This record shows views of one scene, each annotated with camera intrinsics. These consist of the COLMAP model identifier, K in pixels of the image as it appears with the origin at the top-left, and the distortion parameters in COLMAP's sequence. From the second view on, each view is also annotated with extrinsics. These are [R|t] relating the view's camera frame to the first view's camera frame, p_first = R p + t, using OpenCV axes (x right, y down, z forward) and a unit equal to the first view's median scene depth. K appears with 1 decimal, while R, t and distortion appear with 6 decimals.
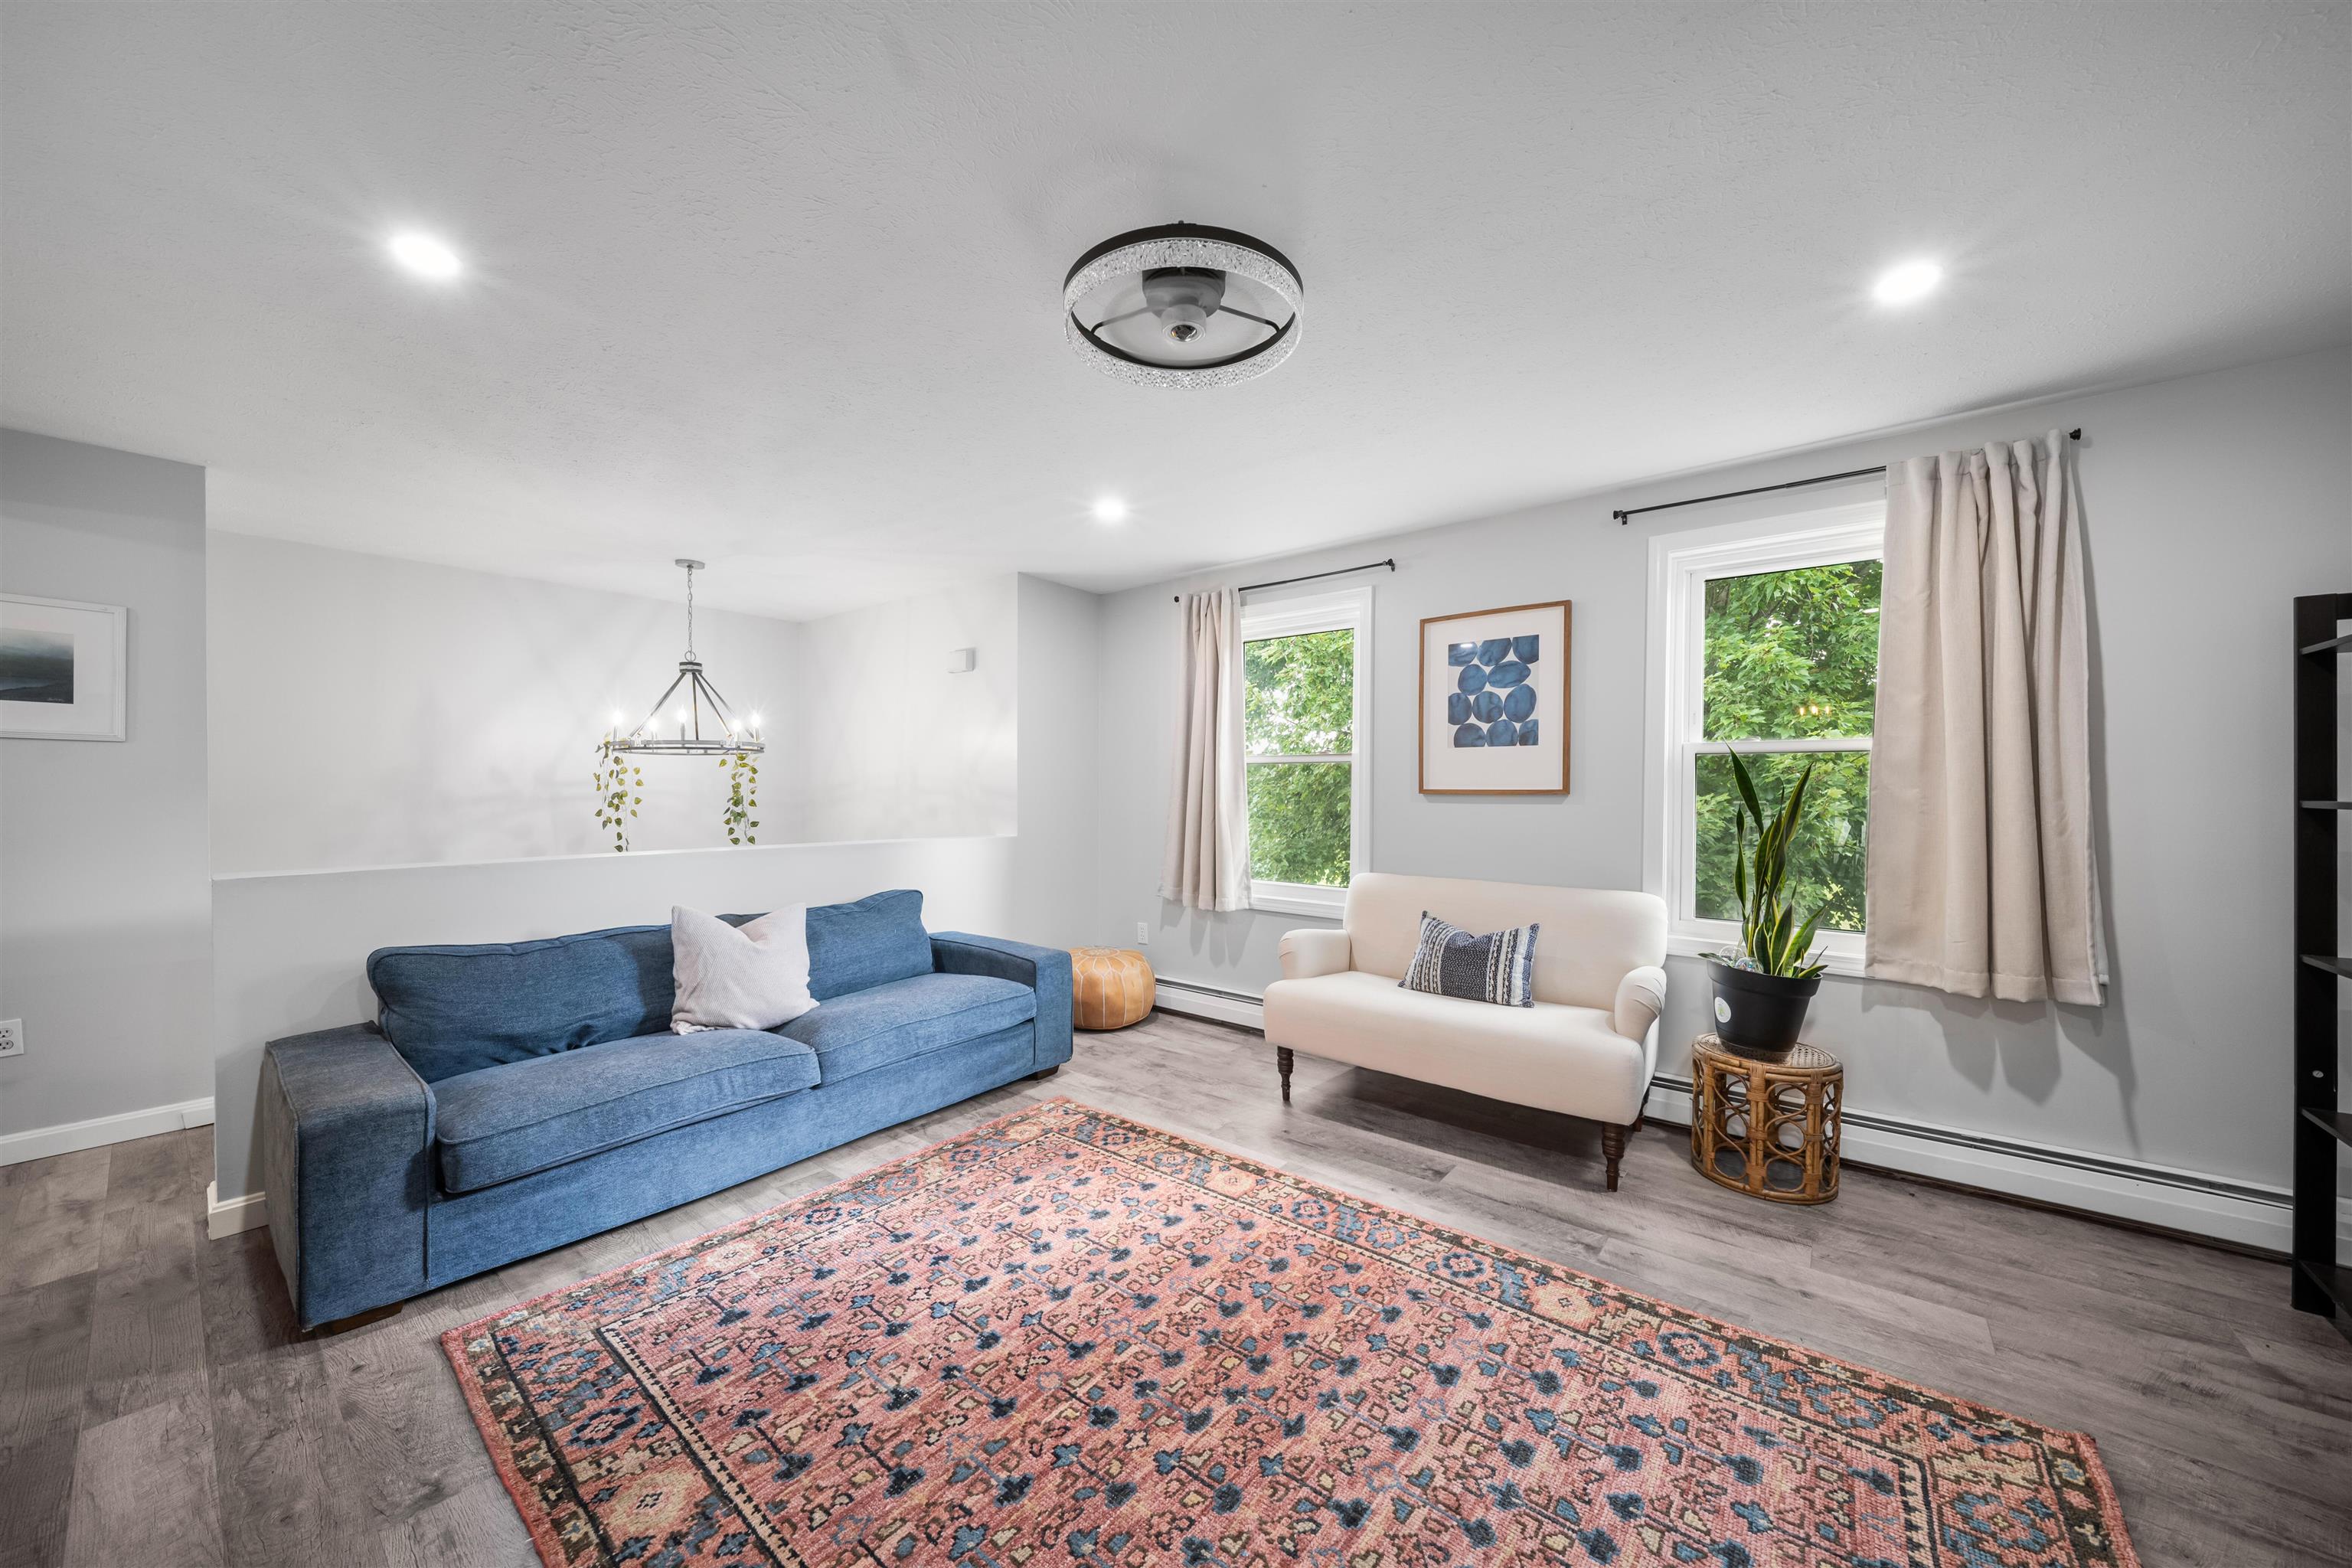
lens RADIAL K [[838.4, 0, 1173.3], [0, 838.4, 786.9], [0, 0, 1]] dist [0.006283, -0.002528]
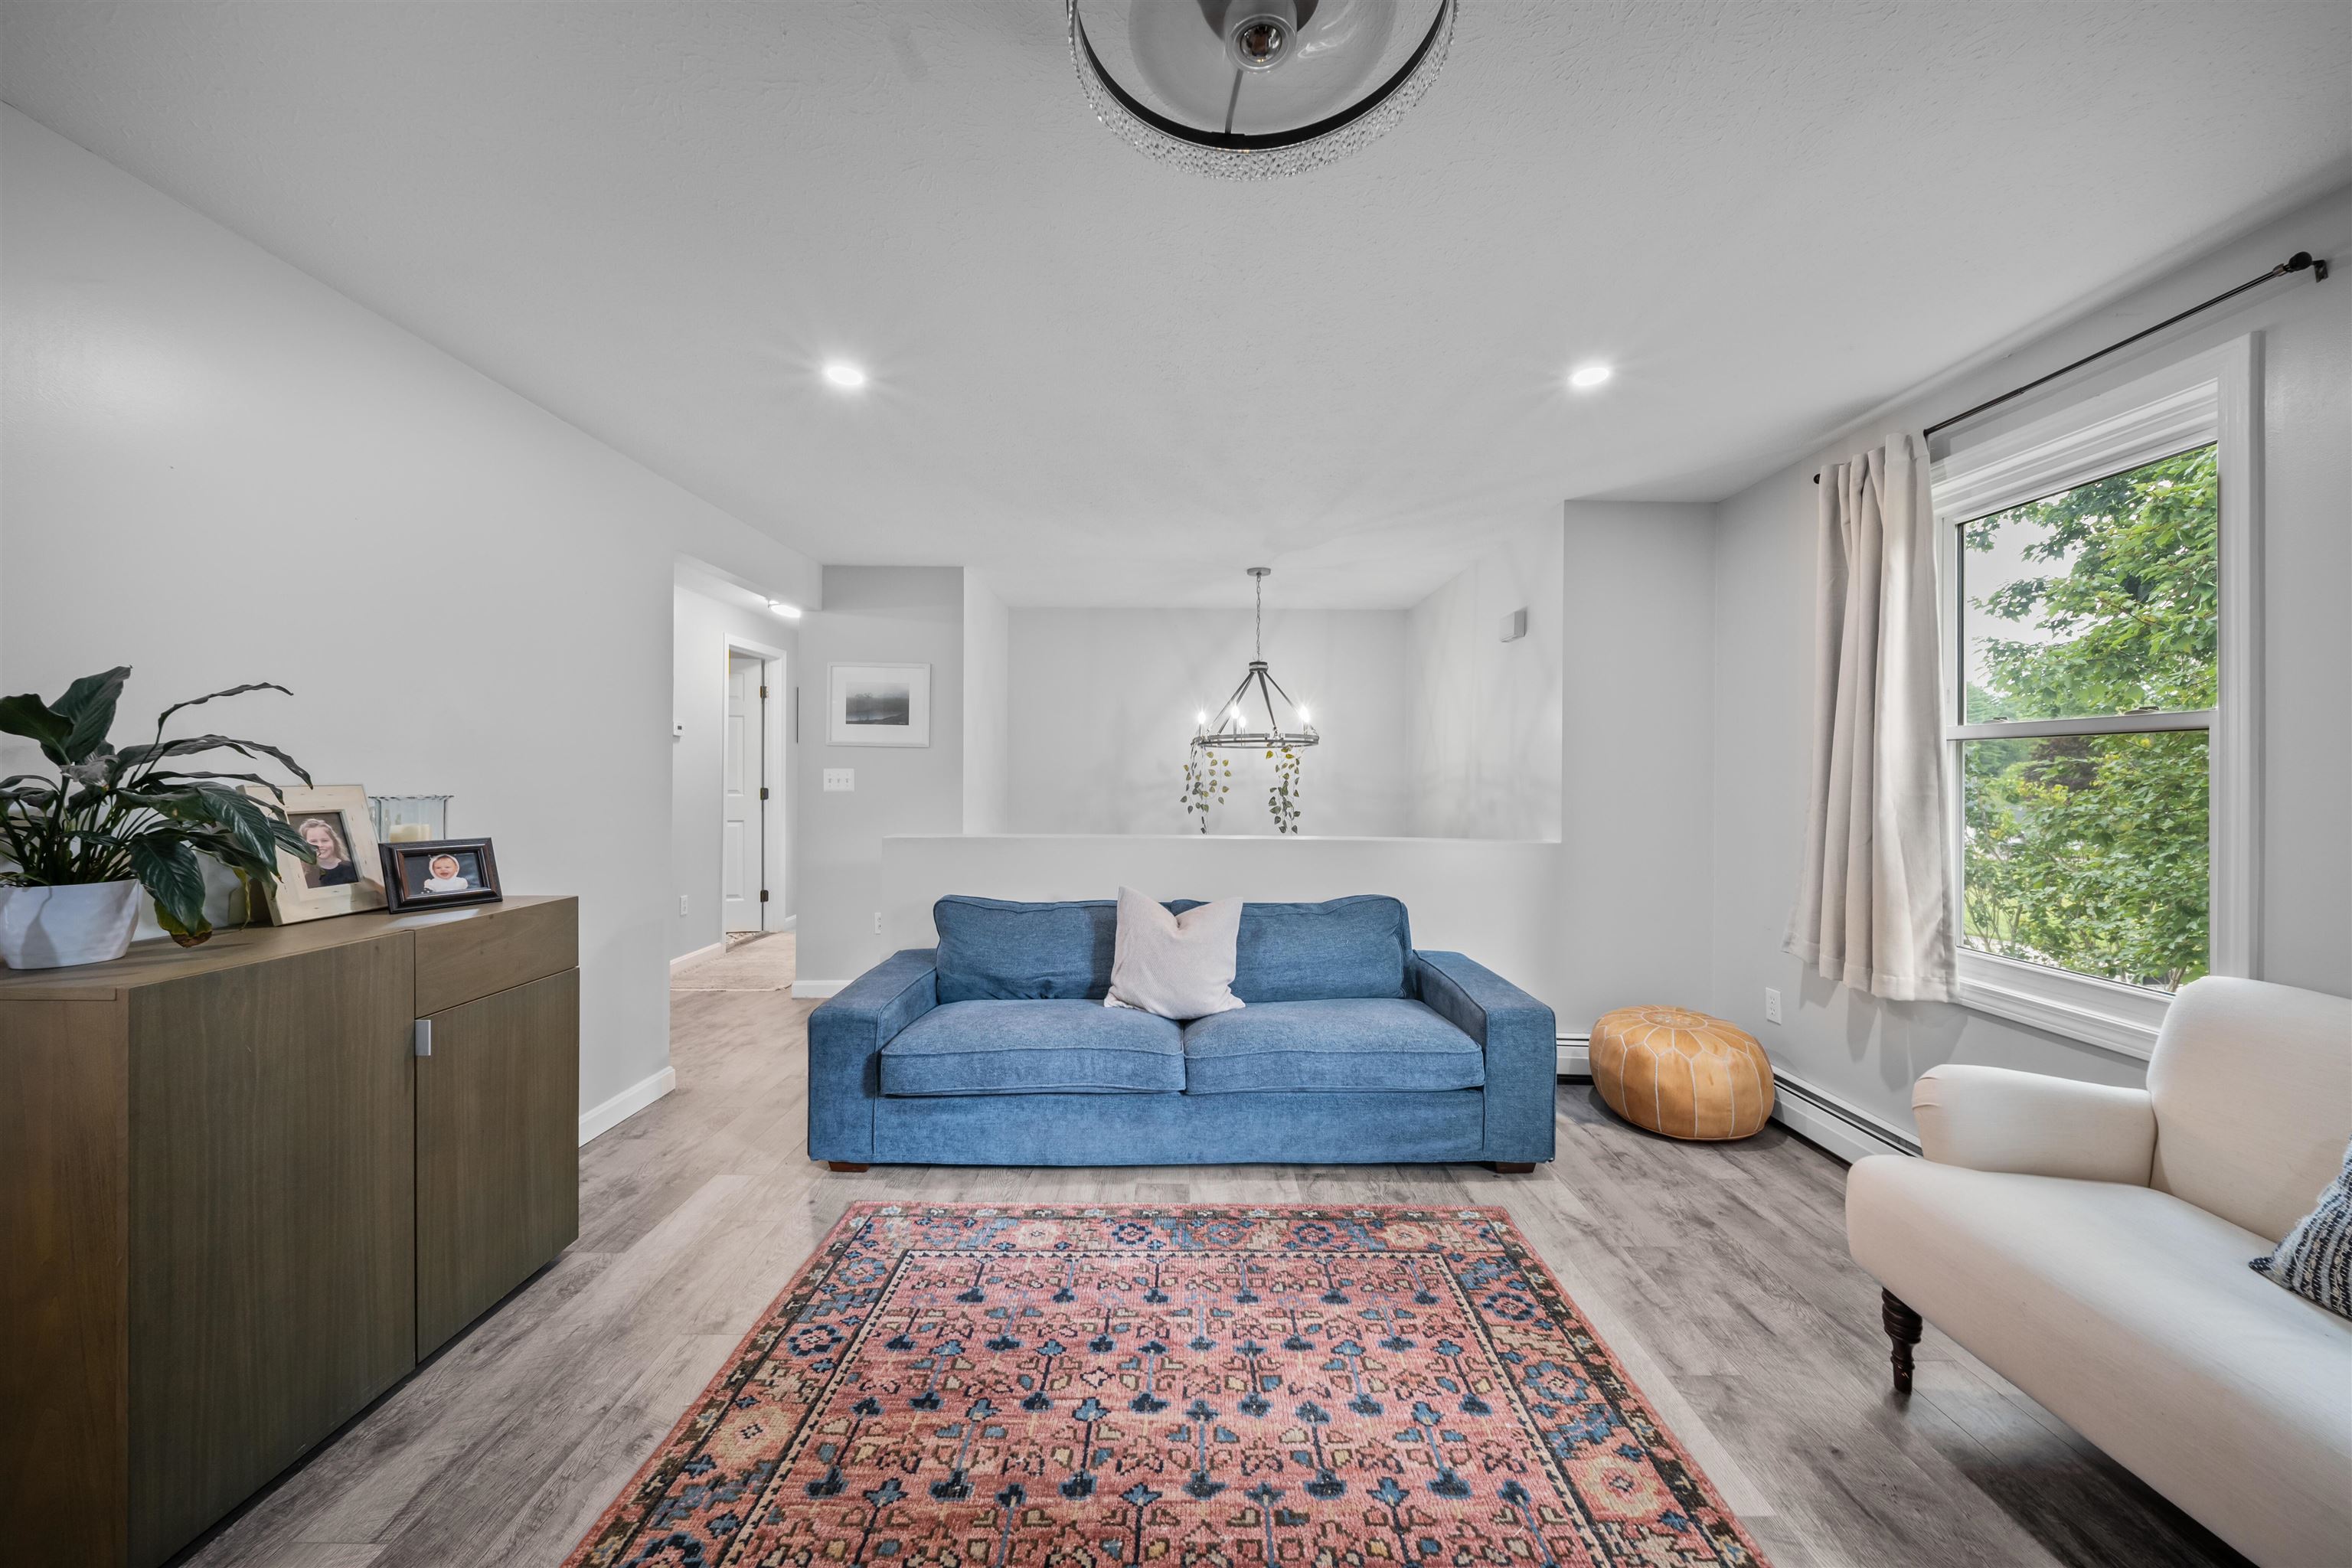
lens RADIAL K [[838.4, 0, 1176.8], [0, 838.4, 759.0], [0, 0, 1]] dist [0.006283, -0.002528]
pose [[0.630503, -0.013645, -0.776067, 0.296427], [-0.005771, 0.999735, -0.022266, 0.001524], [0.776166, 0.018517, 0.630257, 0.373635]]
